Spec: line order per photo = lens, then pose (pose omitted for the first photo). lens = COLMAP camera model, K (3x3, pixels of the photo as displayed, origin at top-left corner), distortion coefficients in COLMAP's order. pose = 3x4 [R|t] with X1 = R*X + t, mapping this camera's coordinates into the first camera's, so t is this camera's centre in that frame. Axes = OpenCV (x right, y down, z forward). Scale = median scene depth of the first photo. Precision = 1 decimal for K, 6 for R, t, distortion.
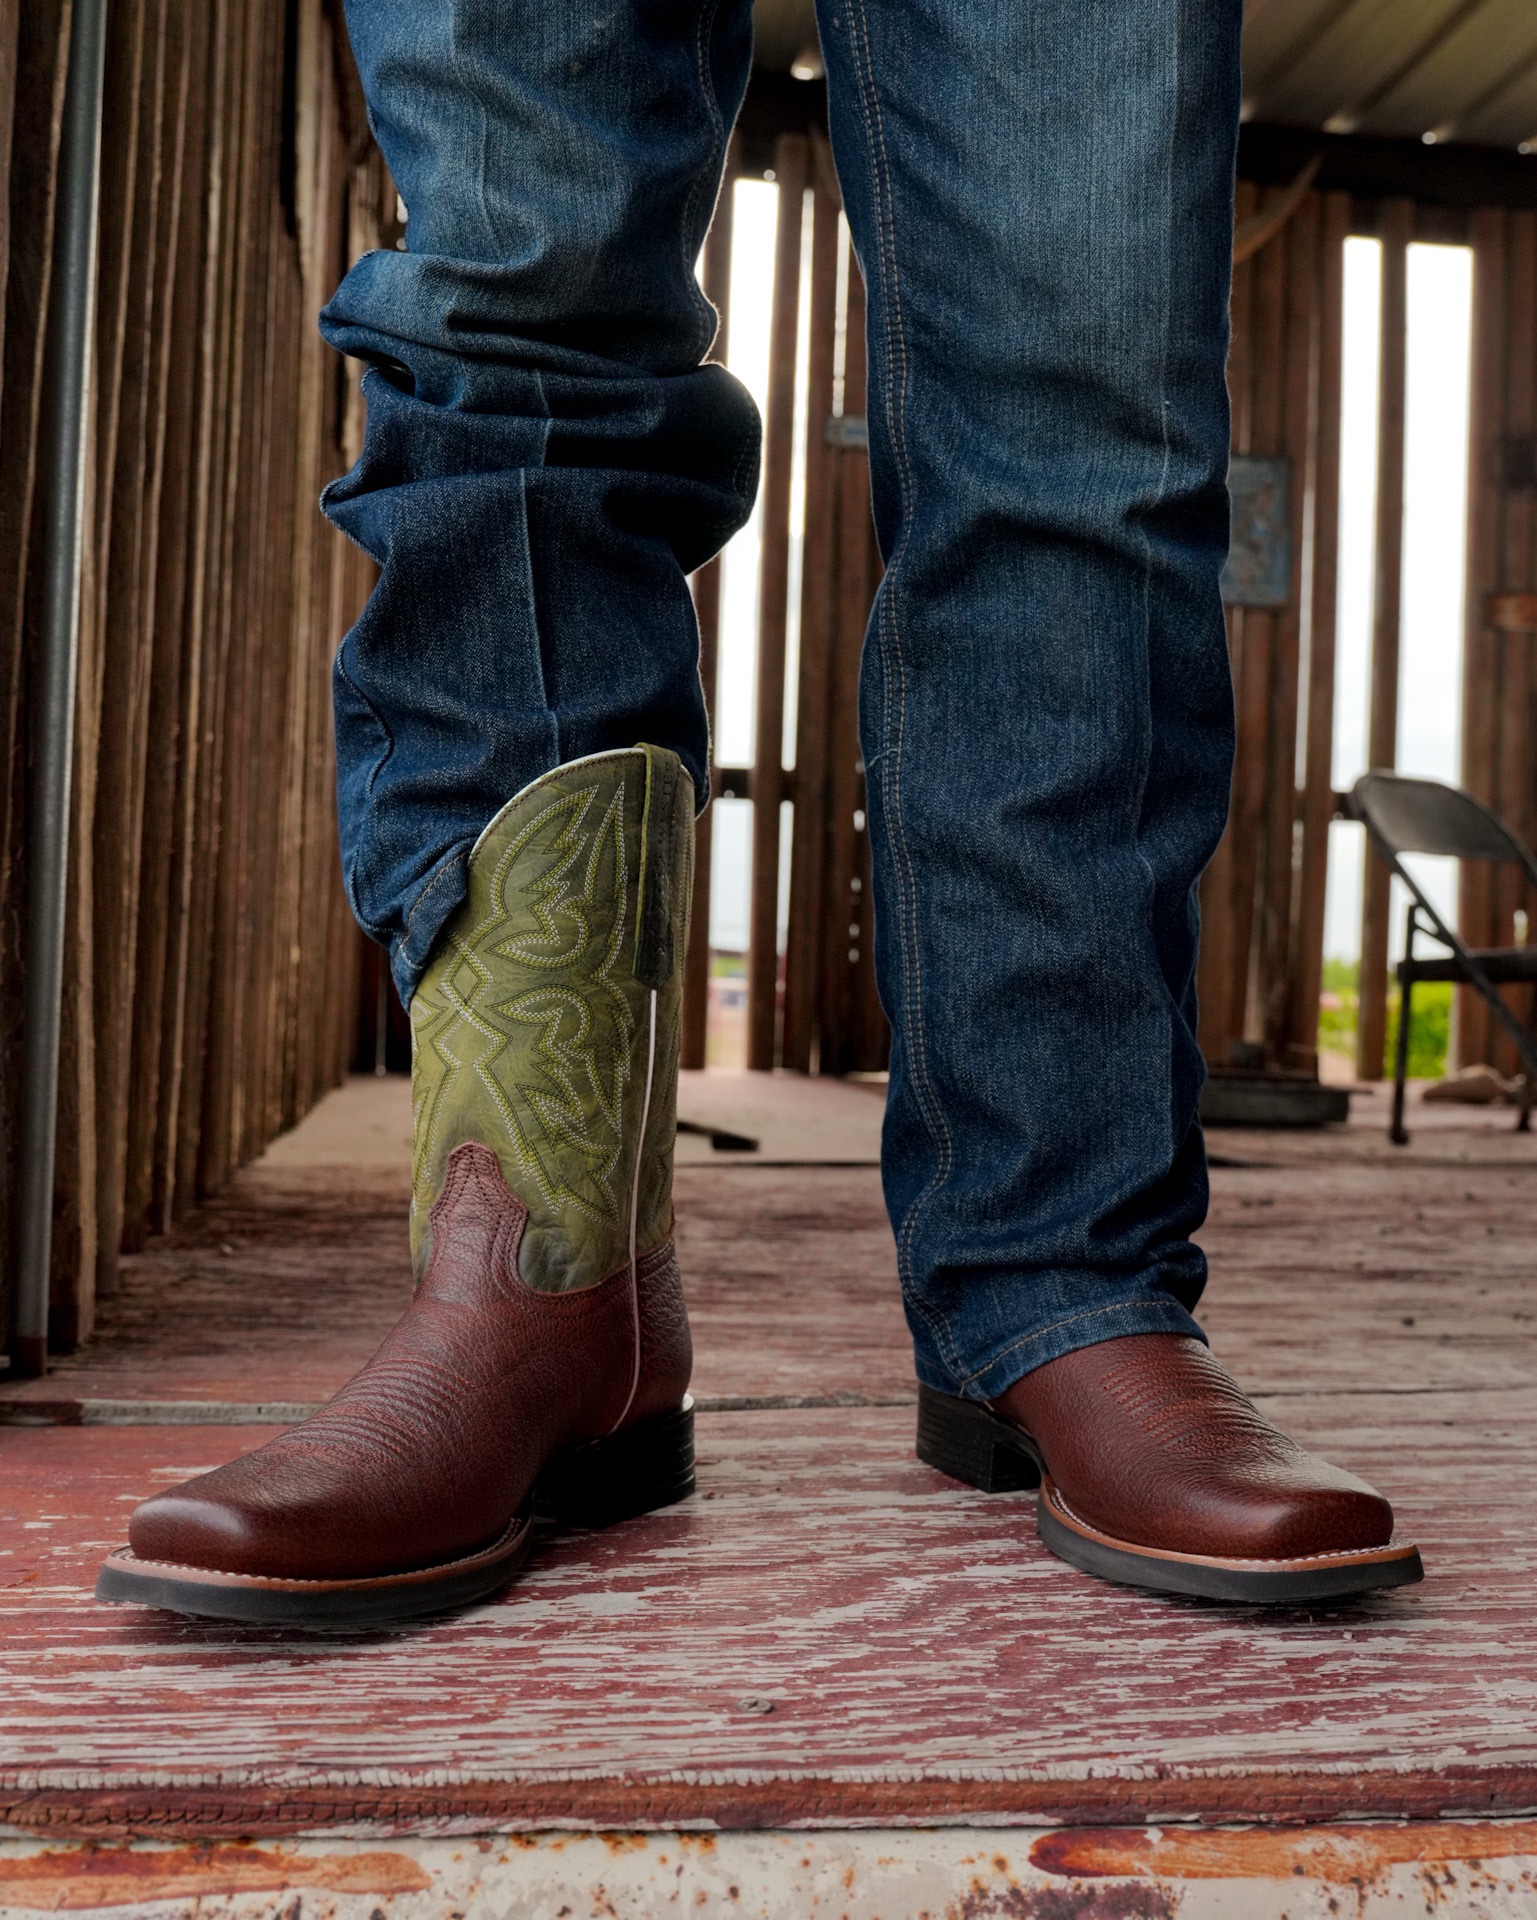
lens RADIAL K [[1790.4, 0, 748.8], [0, 1790.4, 996.0], [0, 0, 1]] dist [-0.010638, -0.019712]
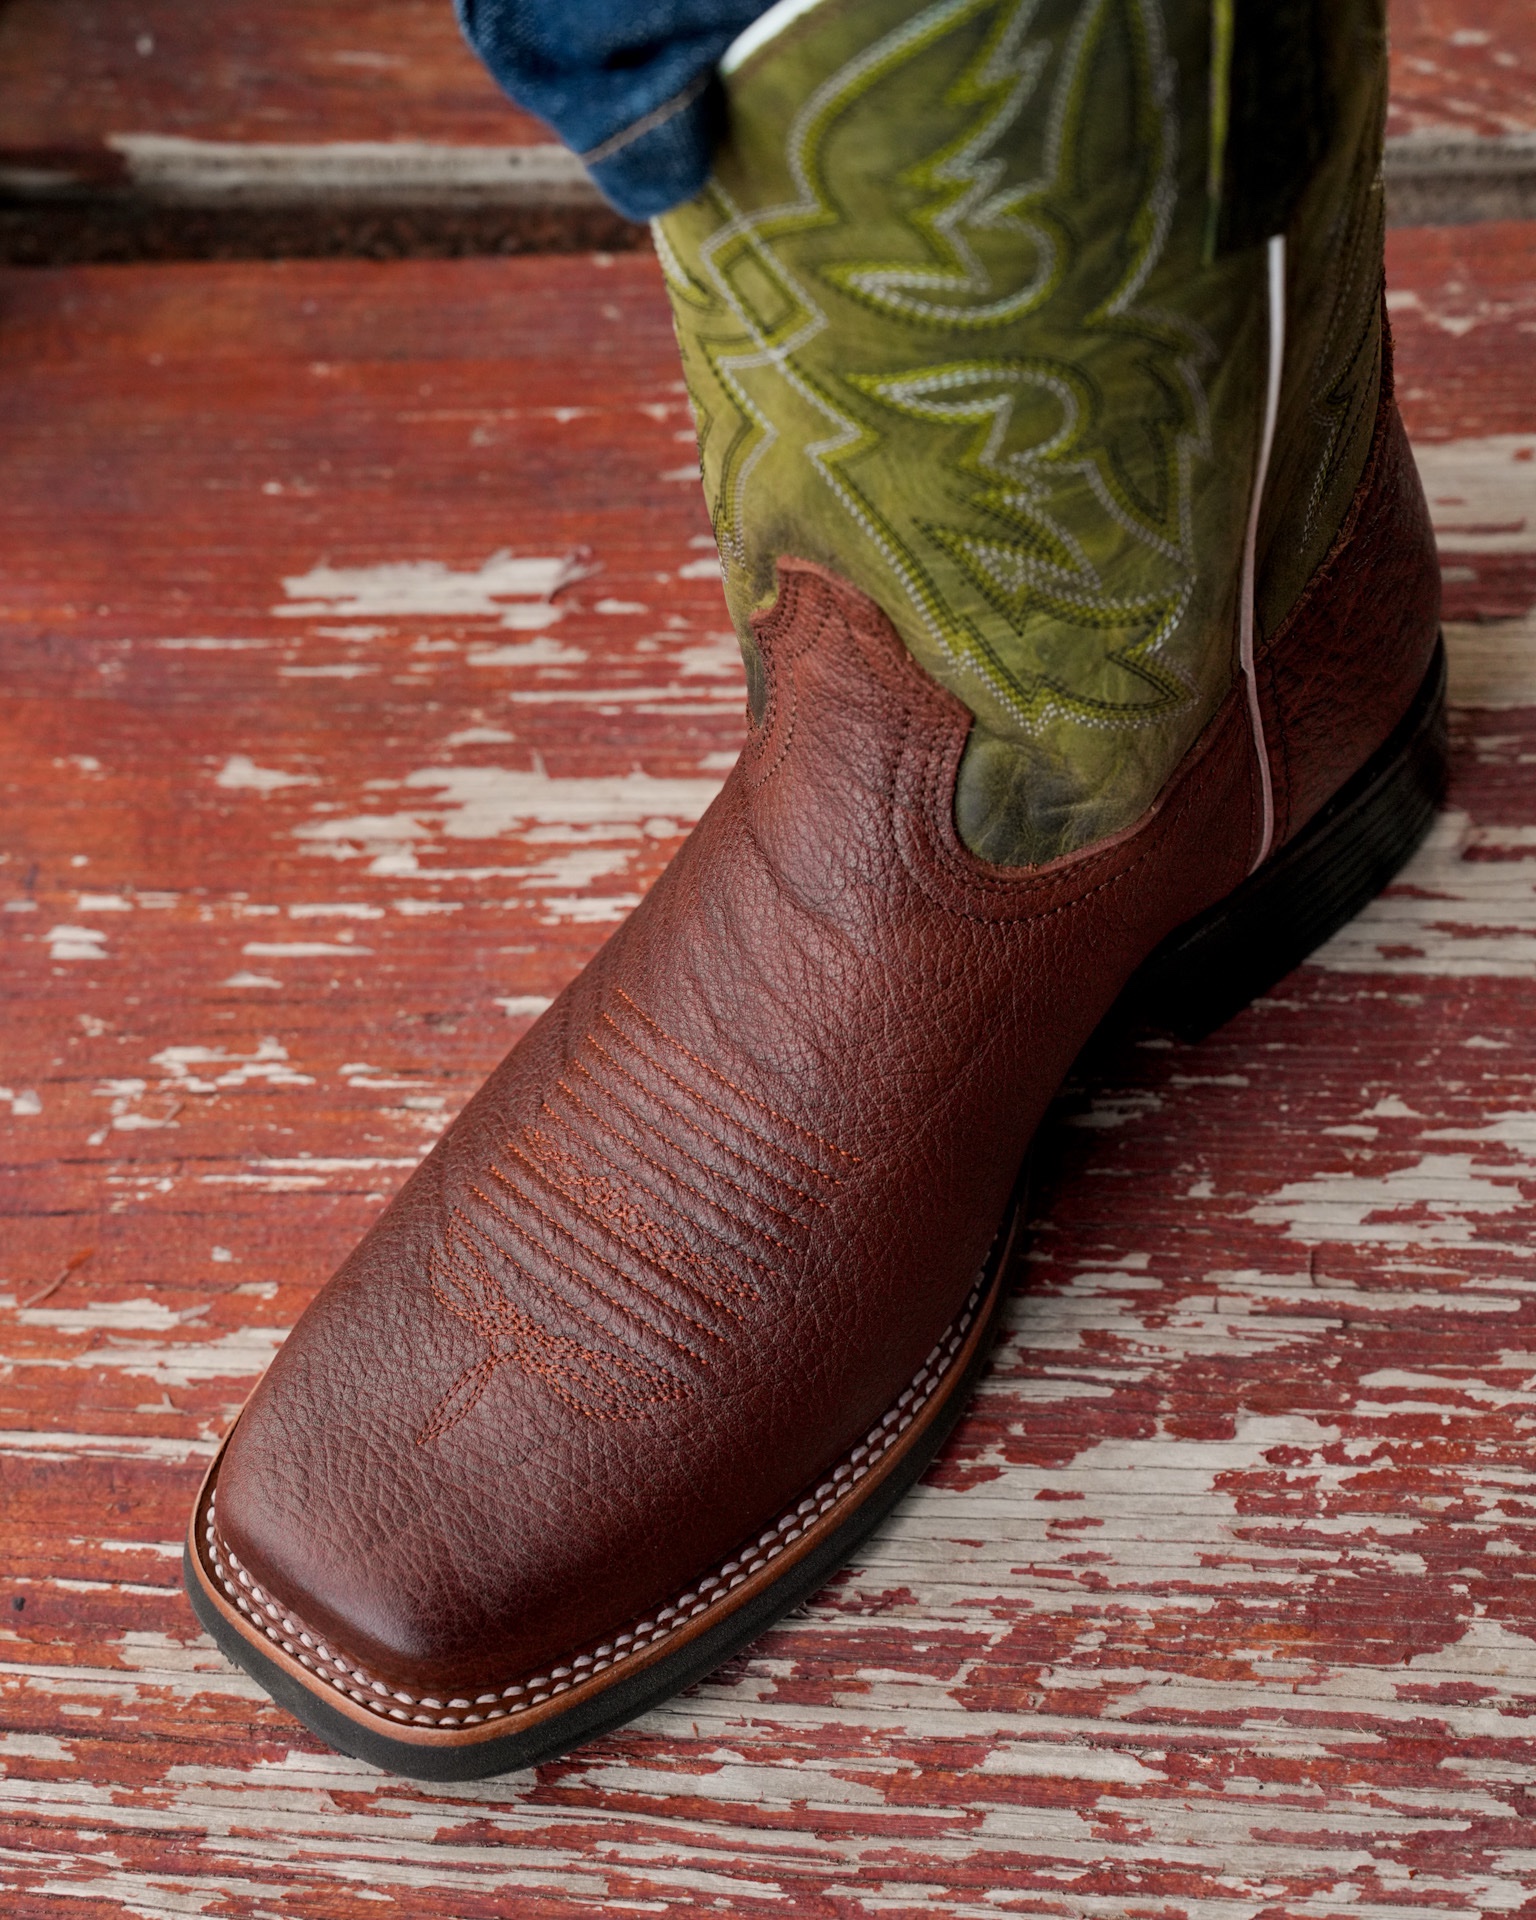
lens RADIAL K [[4470.0, 0, 768.0], [0, 4470.0, 960.0], [0, 0, 1]] dist [-0.053286, -0.133493]
pose [[0.961705, 0.134381, -0.238883, 0.091396], [0.130667, 0.541355, 0.830579, -0.753486], [0.240935, -0.829986, 0.503065, 0.438023]]
